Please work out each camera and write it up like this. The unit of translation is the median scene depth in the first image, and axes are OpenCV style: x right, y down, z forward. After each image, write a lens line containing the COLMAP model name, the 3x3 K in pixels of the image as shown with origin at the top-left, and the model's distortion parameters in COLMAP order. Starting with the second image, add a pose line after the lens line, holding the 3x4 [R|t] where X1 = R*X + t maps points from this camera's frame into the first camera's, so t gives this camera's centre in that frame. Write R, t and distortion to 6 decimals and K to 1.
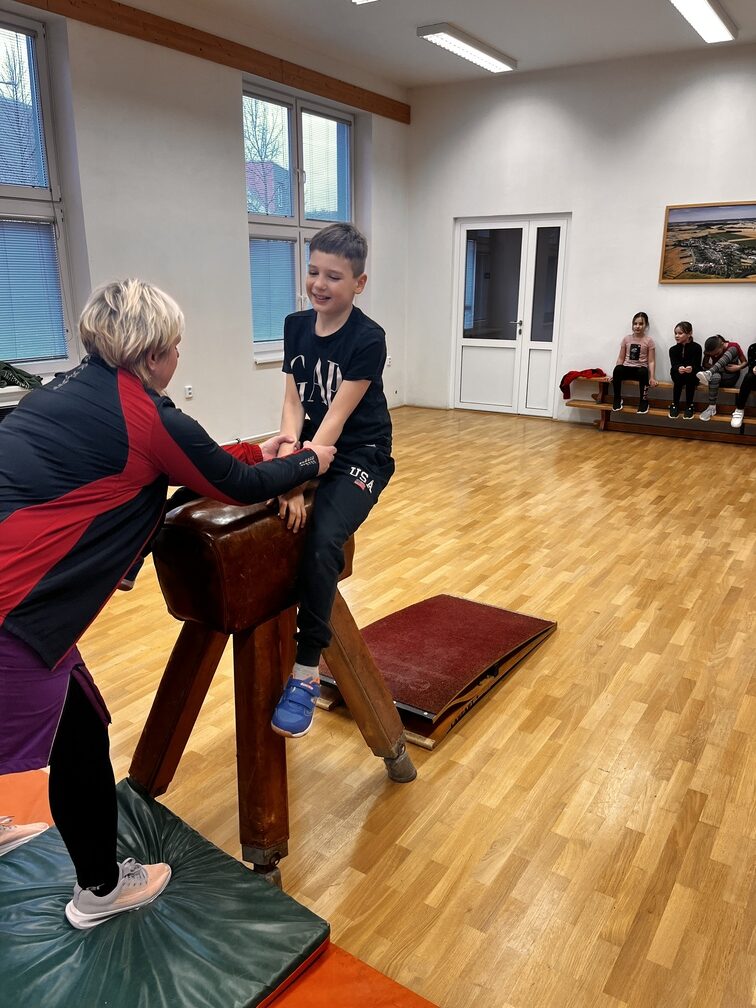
lens RADIAL K [[755.9, 0, 375.5], [0, 755.9, 516.3], [0, 0, 1]] dist [0.046965, -0.069440]
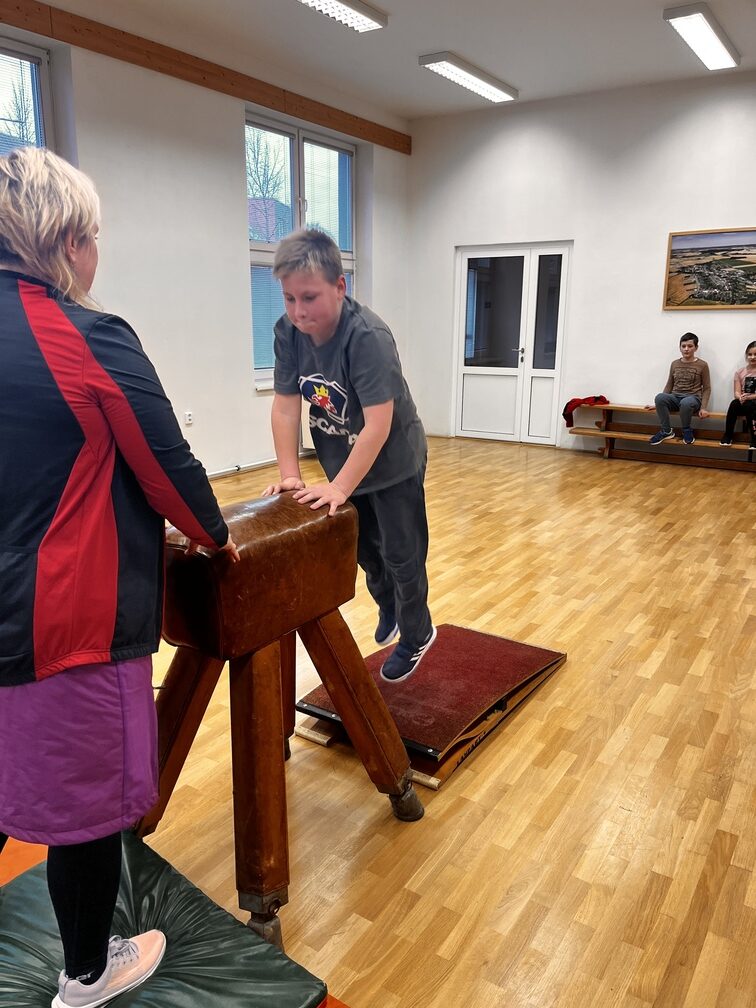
lens RADIAL K [[755.9, 0, 364.3], [0, 755.9, 520.3], [0, 0, 1]] dist [0.046965, -0.069440]
pose [[0.999915, 0.001432, -0.012939, -0.004597], [-0.001908, 0.999319, -0.036859, 0.007071], [0.012878, 0.036881, 0.999237, 0.023492]]
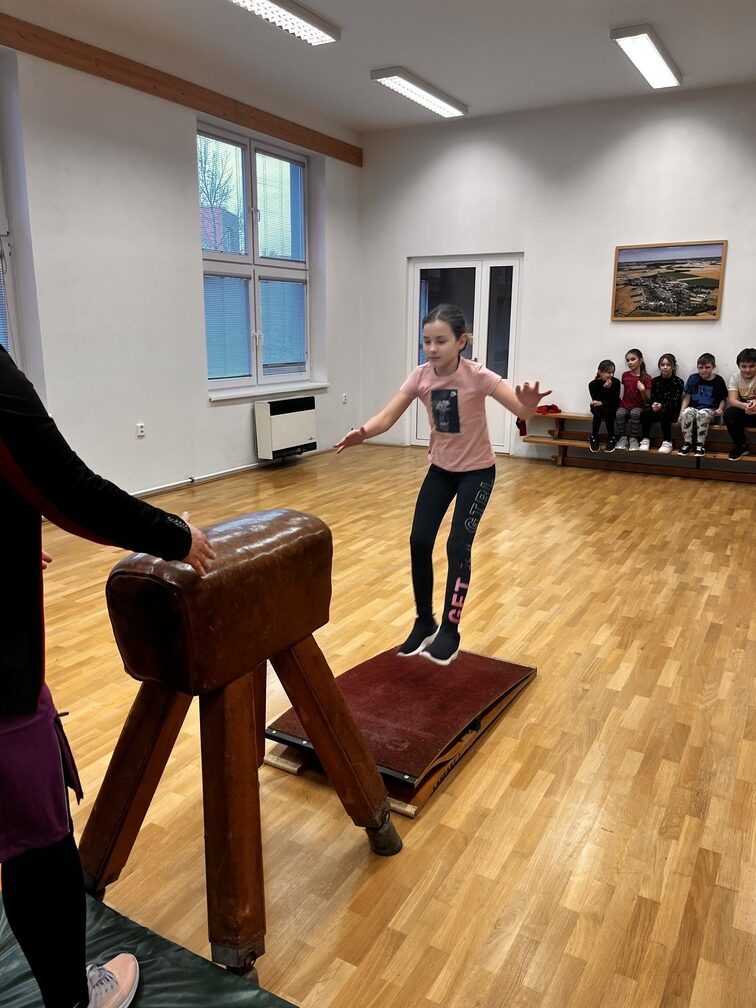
lens RADIAL K [[755.9, 0, 365.3], [0, 755.9, 506.2], [0, 0, 1]] dist [0.046965, -0.069440]
pose [[0.998500, -0.011971, 0.053426, -0.017638], [0.015392, 0.997826, -0.064078, -0.000742], [-0.052543, 0.064804, 0.996514, 0.037710]]
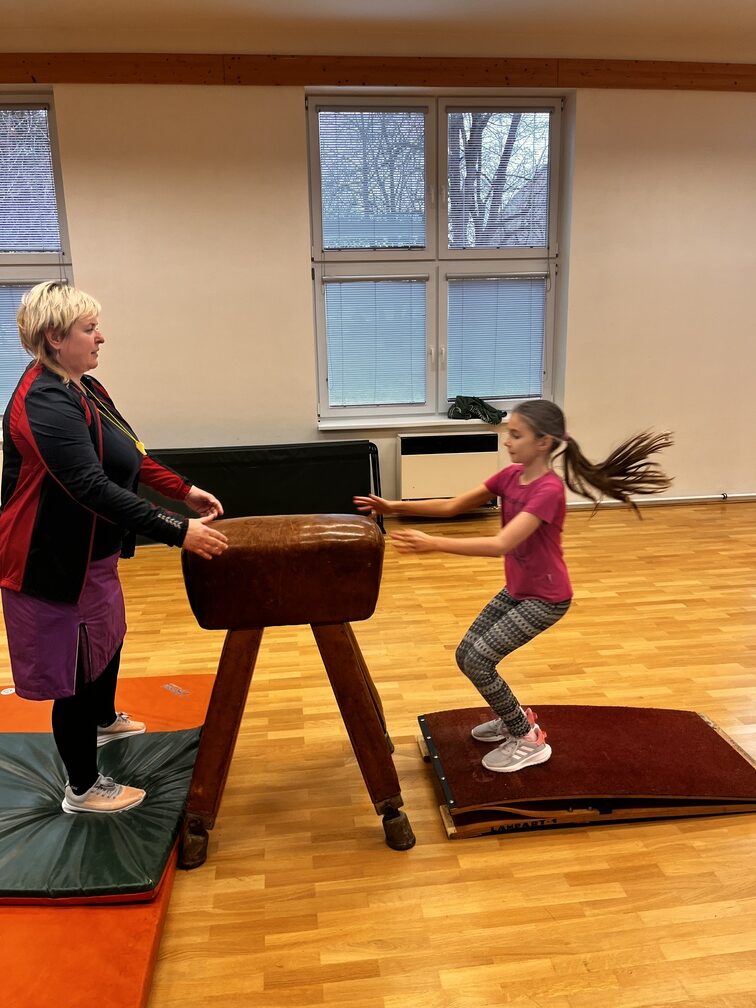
lens RADIAL K [[755.9, 0, 372.2], [0, 755.9, 509.3], [0, 0, 1]] dist [0.046965, -0.069440]
pose [[0.639672, 0.164354, -0.750871, 0.331207], [-0.202992, 0.978313, 0.041207, -0.052856], [0.741359, 0.126062, 0.659162, 0.137397]]
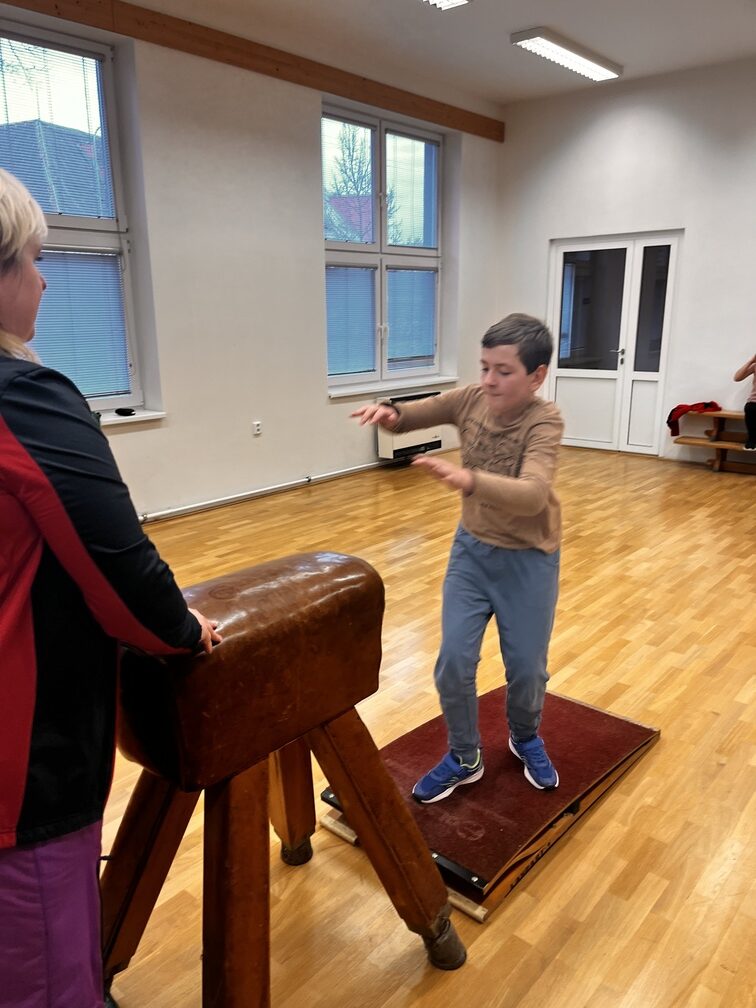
lens RADIAL K [[755.9, 0, 365.6], [0, 755.9, 519.3], [0, 0, 1]] dist [0.046965, -0.069440]
pose [[0.990590, 0.020364, -0.135338, 0.023639], [-0.024838, 0.999197, -0.031450, -0.031173], [0.134589, 0.034515, 0.990300, 0.112873]]
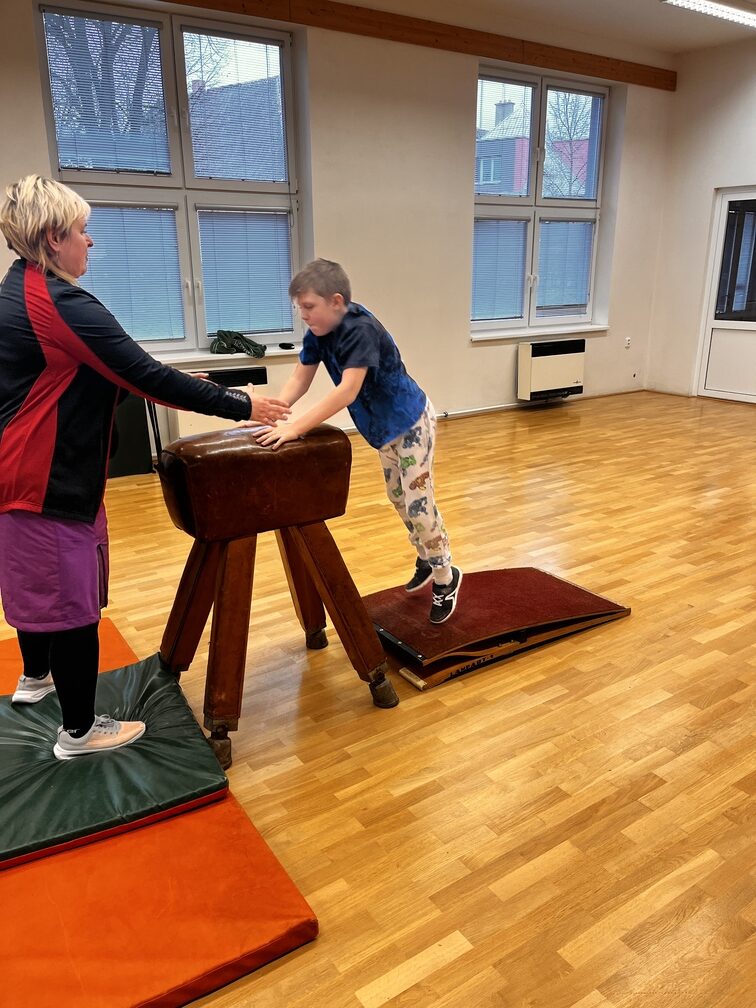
lens RADIAL K [[755.9, 0, 380.6], [0, 755.9, 519.7], [0, 0, 1]] dist [0.046965, -0.069440]
pose [[0.922161, 0.112025, -0.370228, 0.201398], [-0.102824, 0.993701, 0.044566, 0.012575], [0.372888, -0.003029, 0.927871, -0.018893]]
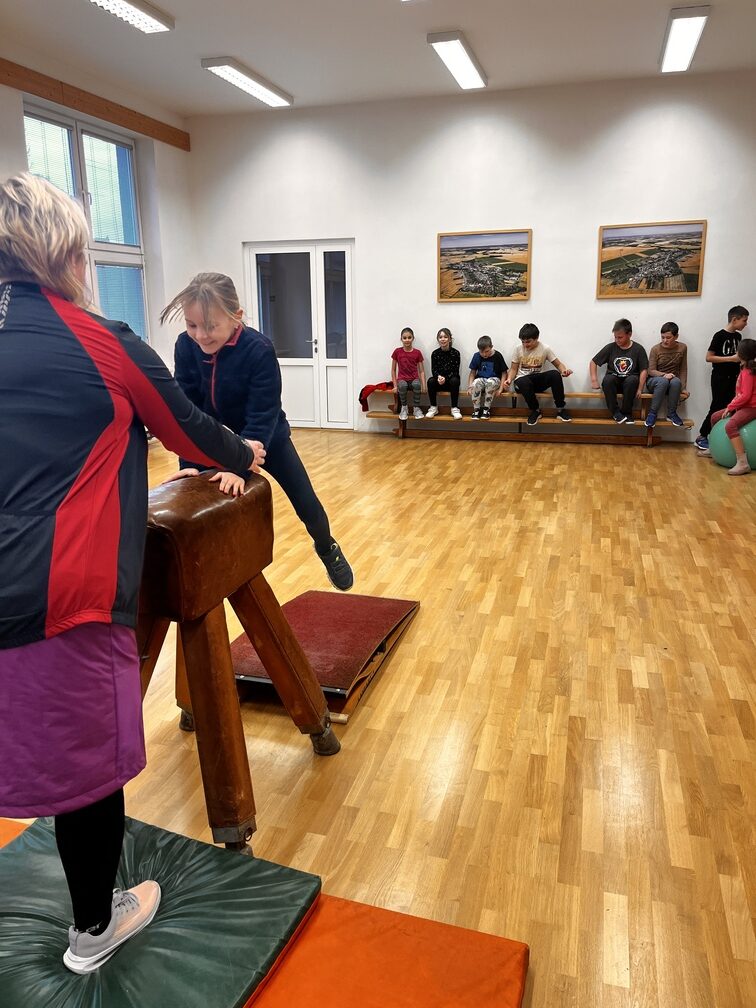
lens RADIAL K [[755.9, 0, 363.6], [0, 755.9, 507.8], [0, 0, 1]] dist [0.046965, -0.069440]
pose [[0.958541, -0.087028, 0.271340, -0.086688], [0.098804, 0.994654, -0.030019, 0.021297], [-0.267277, 0.055584, 0.962015, -0.025751]]
